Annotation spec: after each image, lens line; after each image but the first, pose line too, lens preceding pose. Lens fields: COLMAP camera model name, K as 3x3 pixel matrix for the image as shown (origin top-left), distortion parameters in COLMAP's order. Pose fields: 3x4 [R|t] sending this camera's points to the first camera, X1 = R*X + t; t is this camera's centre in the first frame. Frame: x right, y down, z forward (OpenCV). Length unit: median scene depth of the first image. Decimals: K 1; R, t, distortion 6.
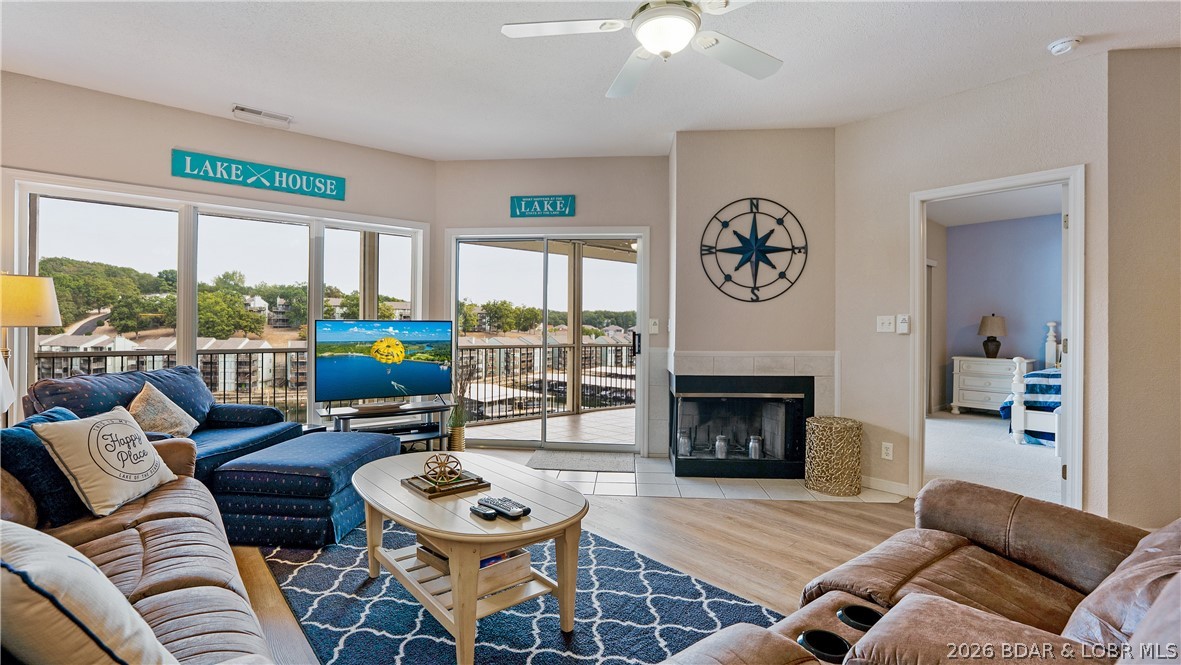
lens RADIAL K [[519.7, 0, 589.8], [0, 519.7, 321.9], [0, 0, 1]] dist [-0.034955, 0.000042]
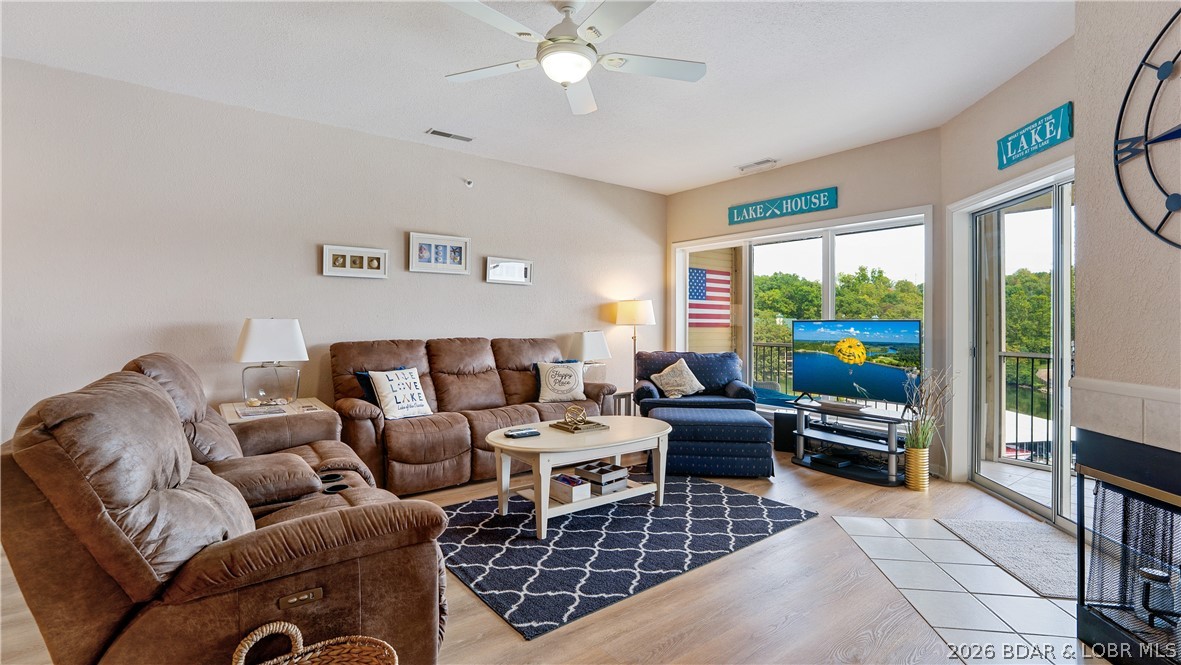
lens RADIAL K [[533.0, 0, 590.5], [0, 533.0, 332.5], [0, 0, 1]] dist [-0.045461, 0.000146]
pose [[-0.042775, 0.011350, -0.999020, 0.640641], [0.000207, 0.999936, 0.011352, 0.008740], [0.999085, 0.000279, -0.042774, 0.549895]]
